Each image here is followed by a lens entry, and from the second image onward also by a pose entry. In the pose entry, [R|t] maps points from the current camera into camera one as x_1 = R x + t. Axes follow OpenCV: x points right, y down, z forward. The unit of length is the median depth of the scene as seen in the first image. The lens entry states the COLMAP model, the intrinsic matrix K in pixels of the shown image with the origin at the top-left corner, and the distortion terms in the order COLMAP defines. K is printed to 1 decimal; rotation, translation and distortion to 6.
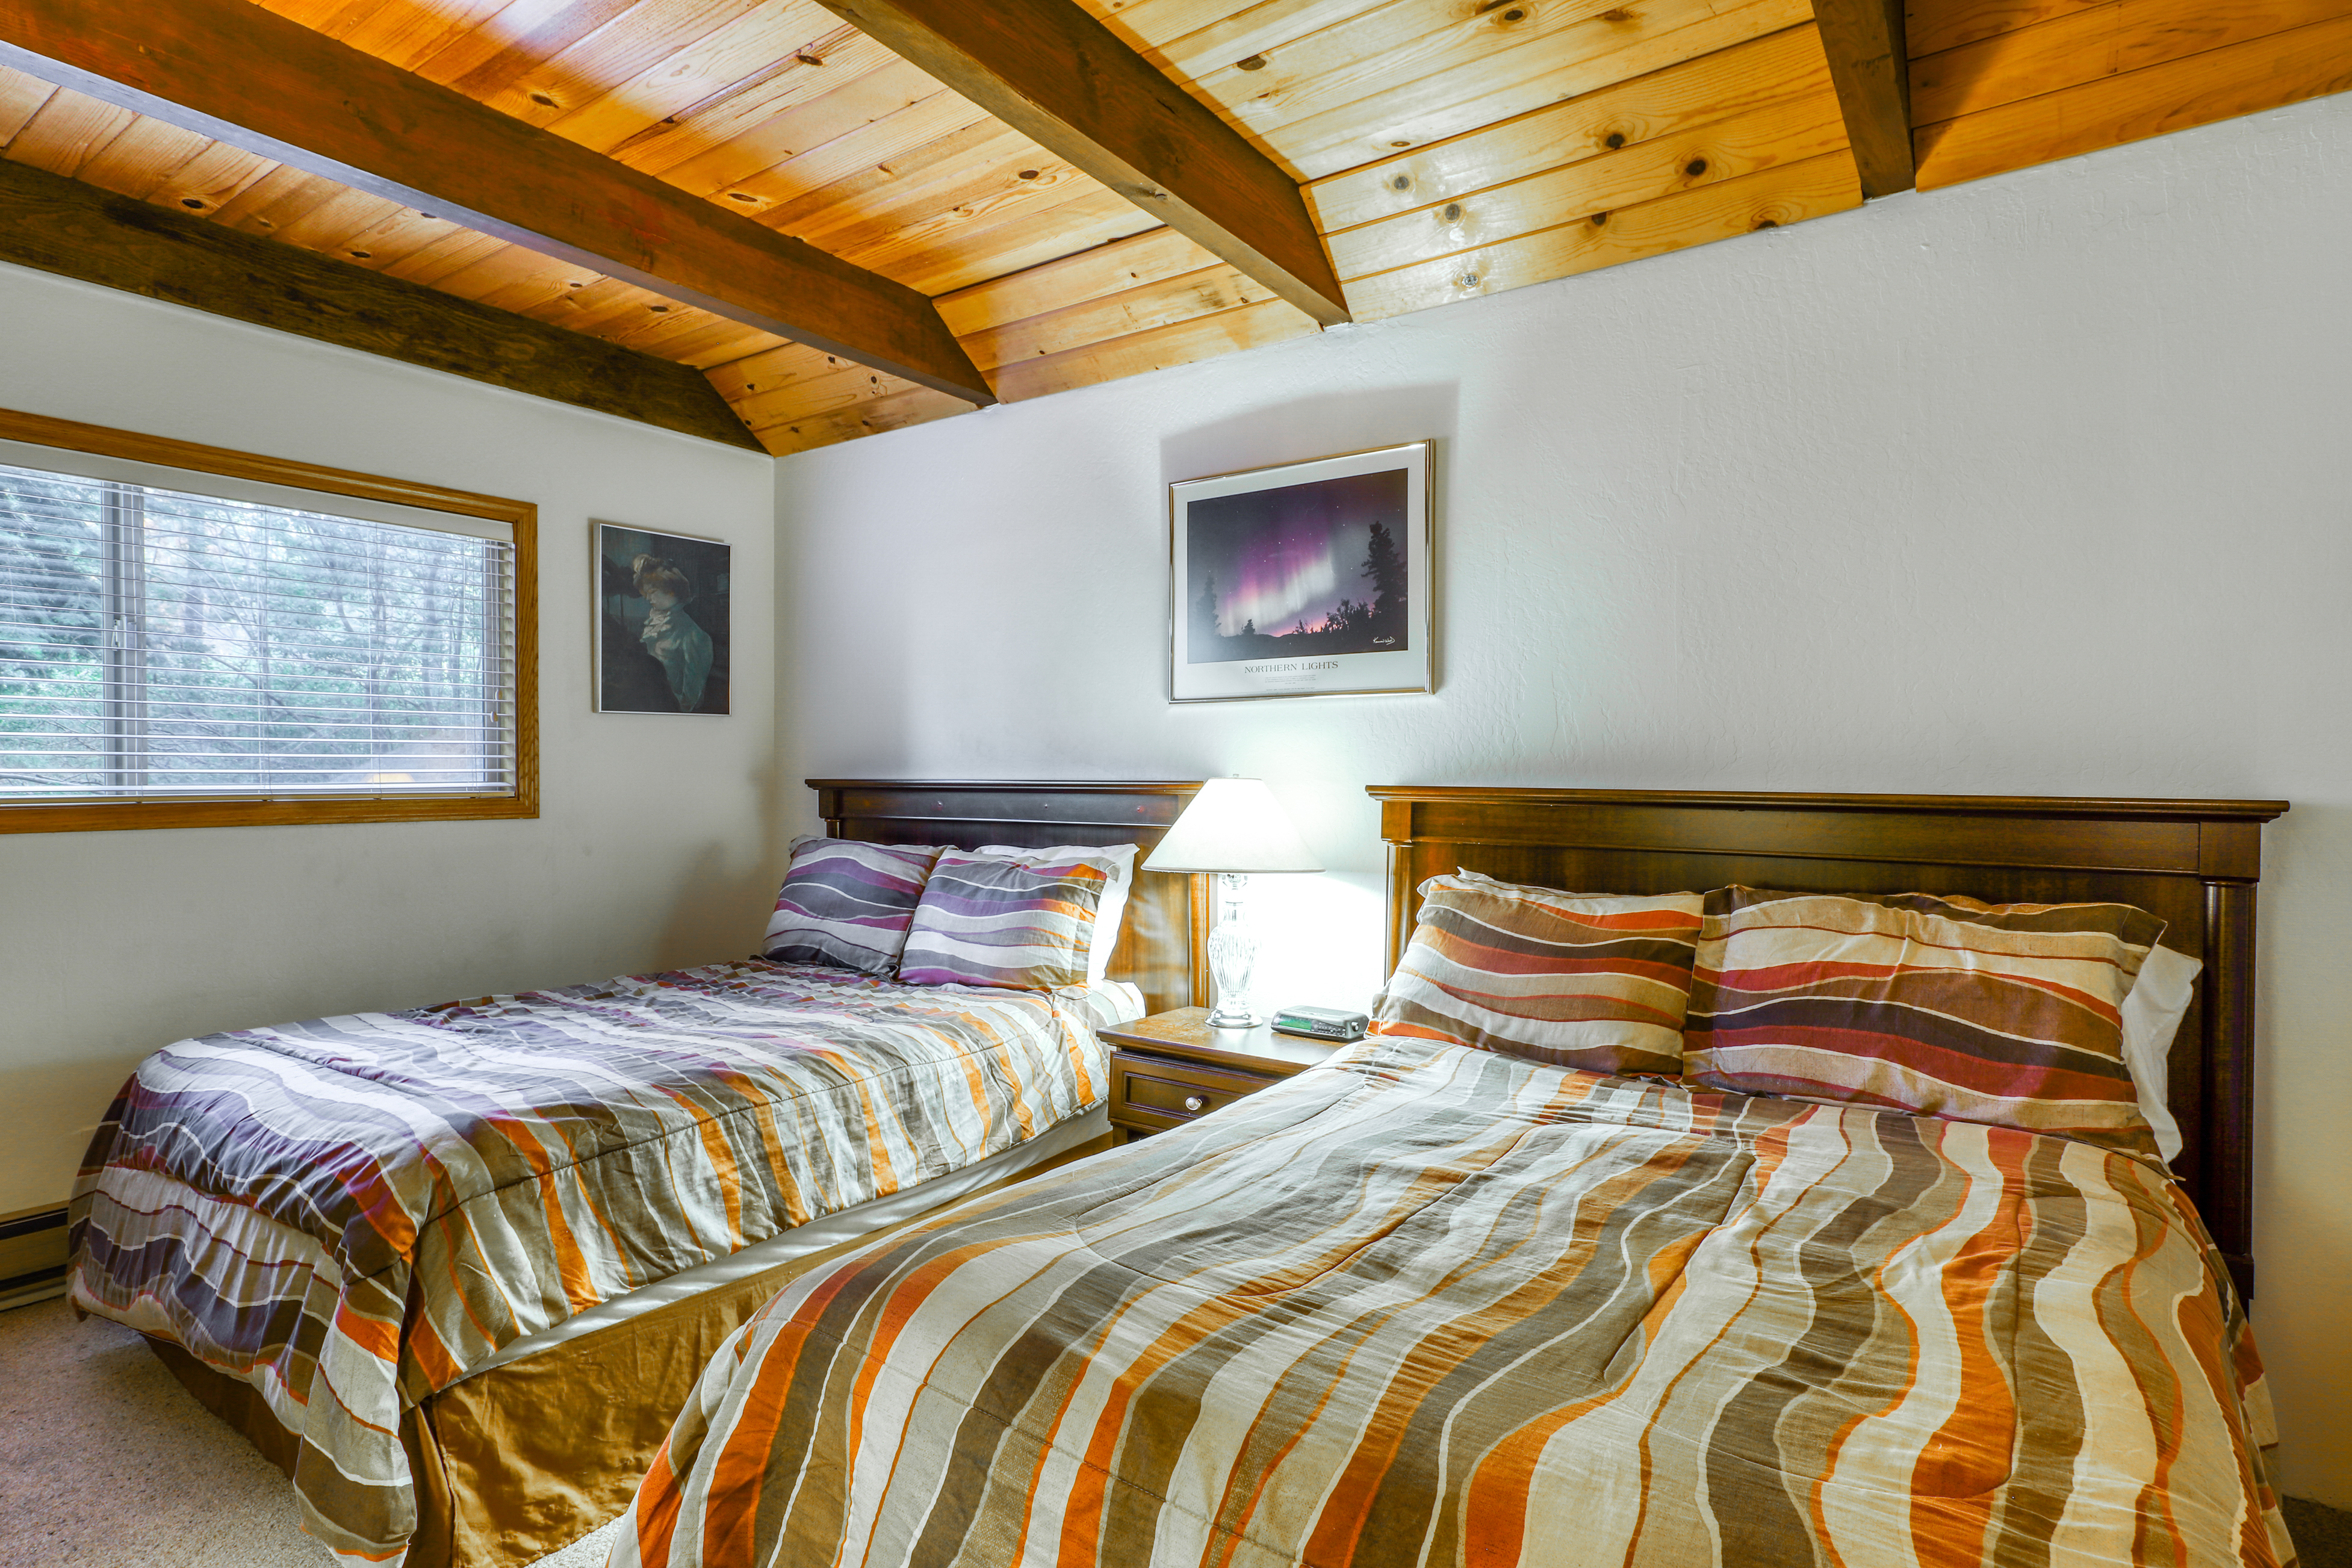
lens RADIAL K [[1197.6, 0, 1176.0], [0, 1197.6, 784.0], [0, 0, 1]] dist [-0.001974, -0.000123]
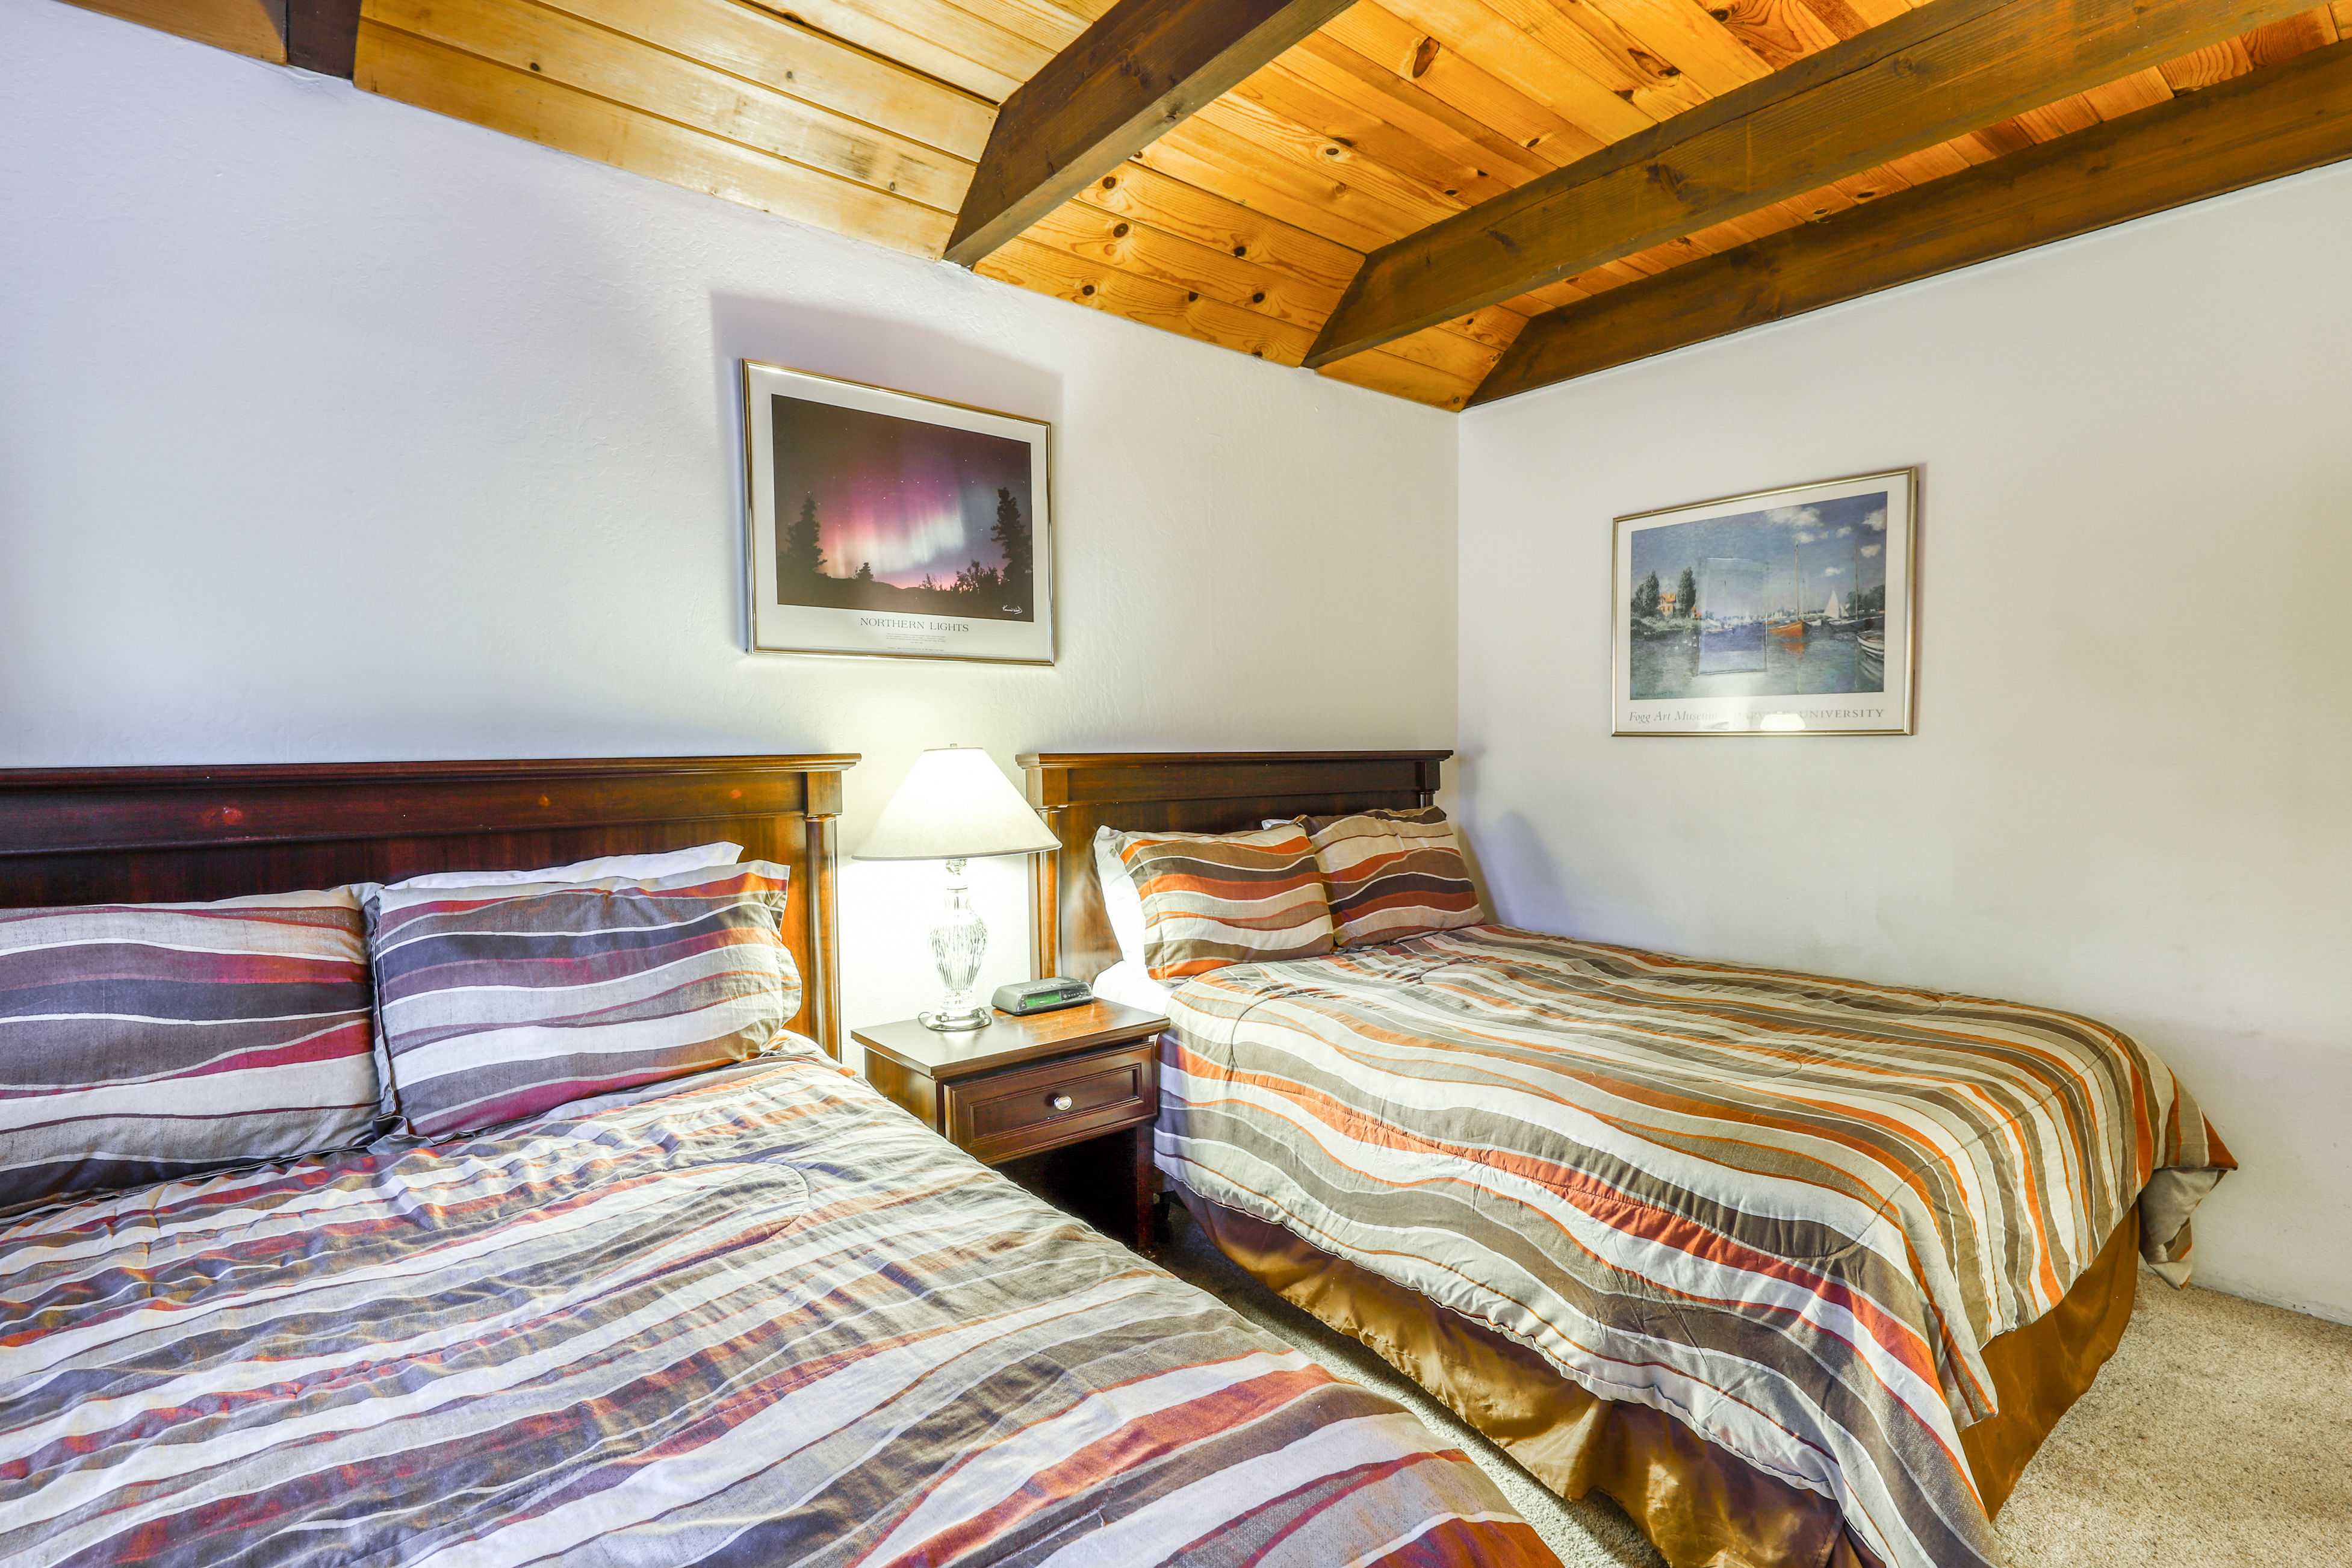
lens RADIAL K [[1120.9, 0, 1176.0], [0, 1120.9, 784.0], [0, 0, 1]] dist [0.002134, 0.000259]
pose [[0.263380, -0.041539, 0.963797, -0.688700], [0.020838, 0.999084, 0.037366, -0.005848], [-0.964467, 0.010242, 0.264005, 0.611165]]
